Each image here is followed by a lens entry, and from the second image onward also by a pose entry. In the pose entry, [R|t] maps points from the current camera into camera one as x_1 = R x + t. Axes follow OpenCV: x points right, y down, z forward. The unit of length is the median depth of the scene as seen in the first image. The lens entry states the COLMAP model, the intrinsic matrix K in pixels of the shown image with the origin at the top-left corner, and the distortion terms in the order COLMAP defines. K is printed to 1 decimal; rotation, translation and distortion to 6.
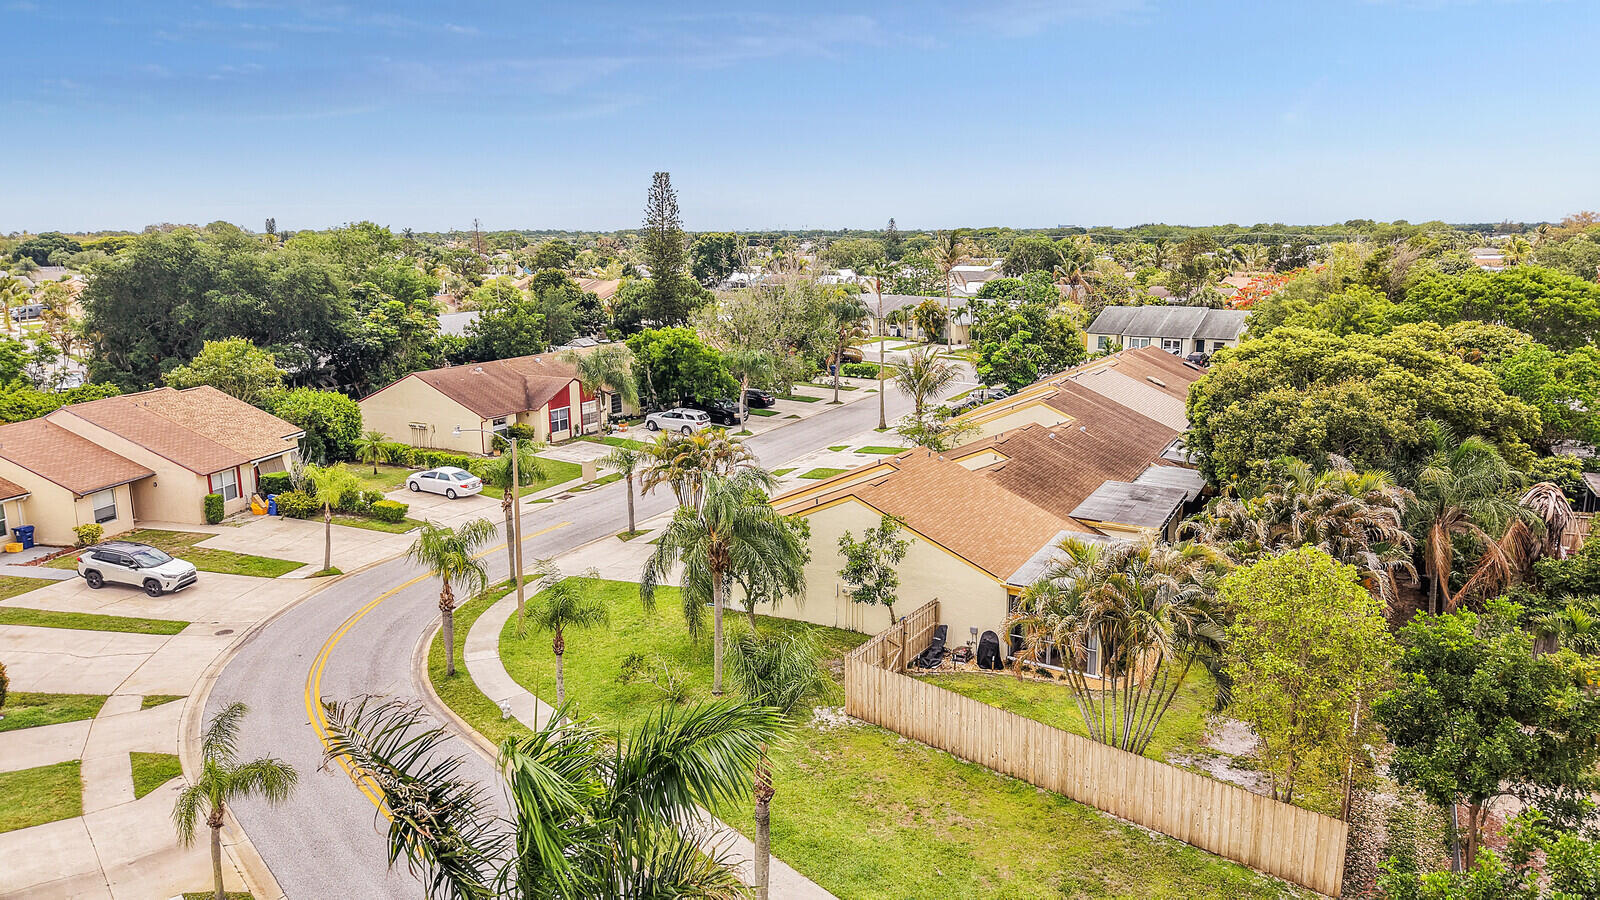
lens RADIAL K [[1086.2, 0, 805.9], [0, 1086.2, 453.1], [0, 0, 1]] dist [-0.001487, -0.021508]
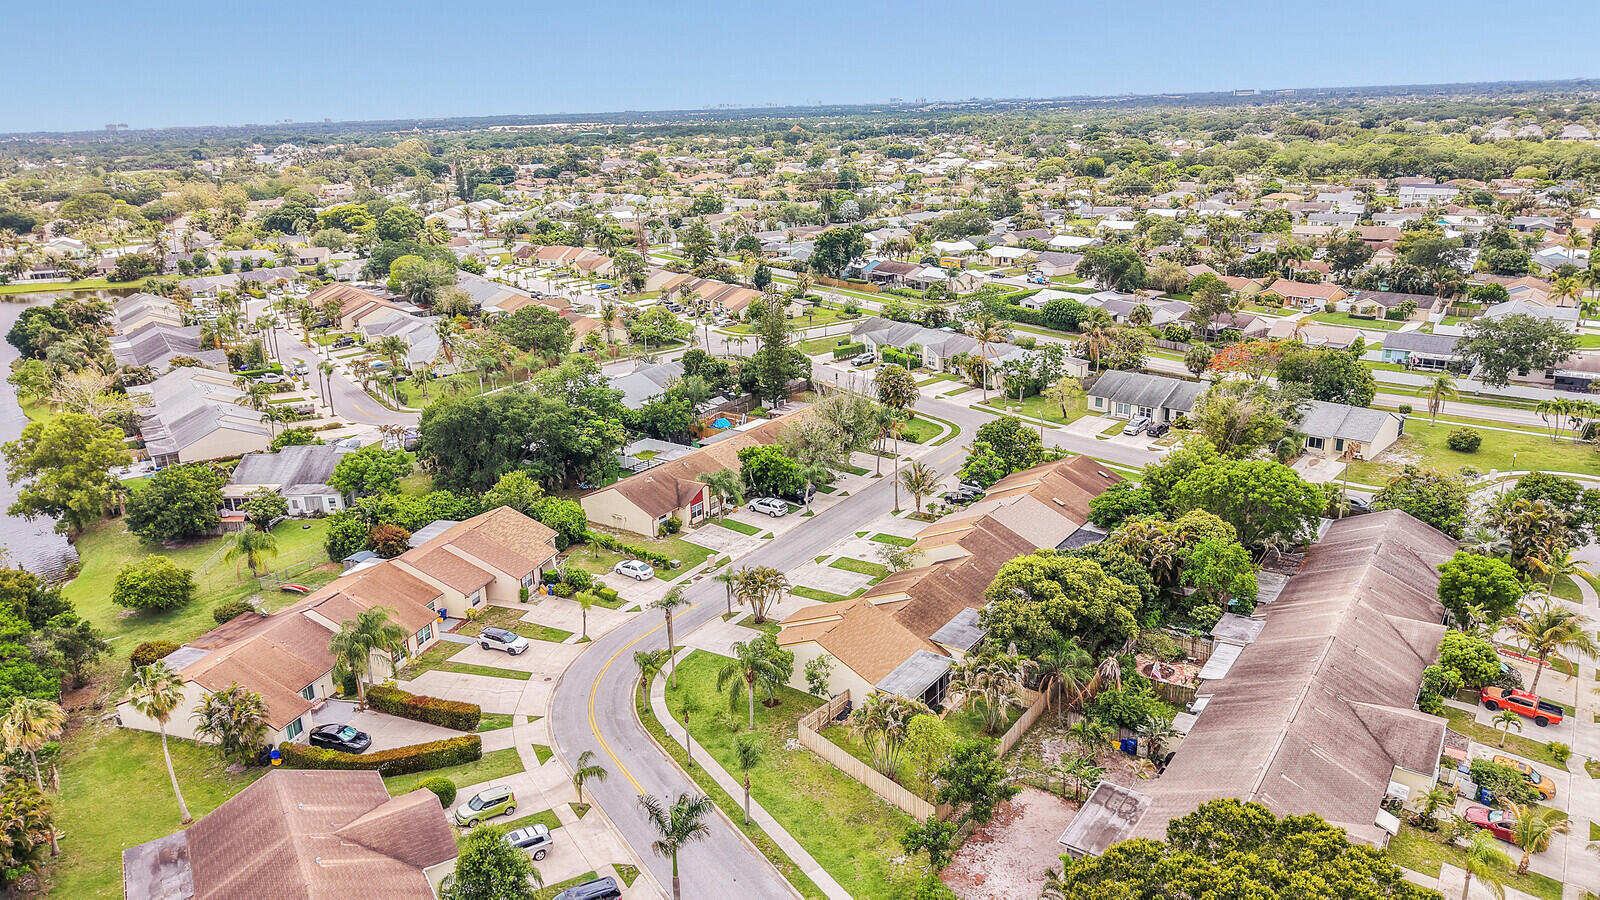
lens RADIAL K [[1086.2, 0, 799.0], [0, 1086.2, 447.3], [0, 0, 1]] dist [-0.001487, -0.021508]
pose [[0.989234, 0.018643, -0.145151, 0.208561], [-0.001942, 0.993437, 0.114362, -0.390568], [0.146331, -0.112849, 0.982778, -0.749913]]
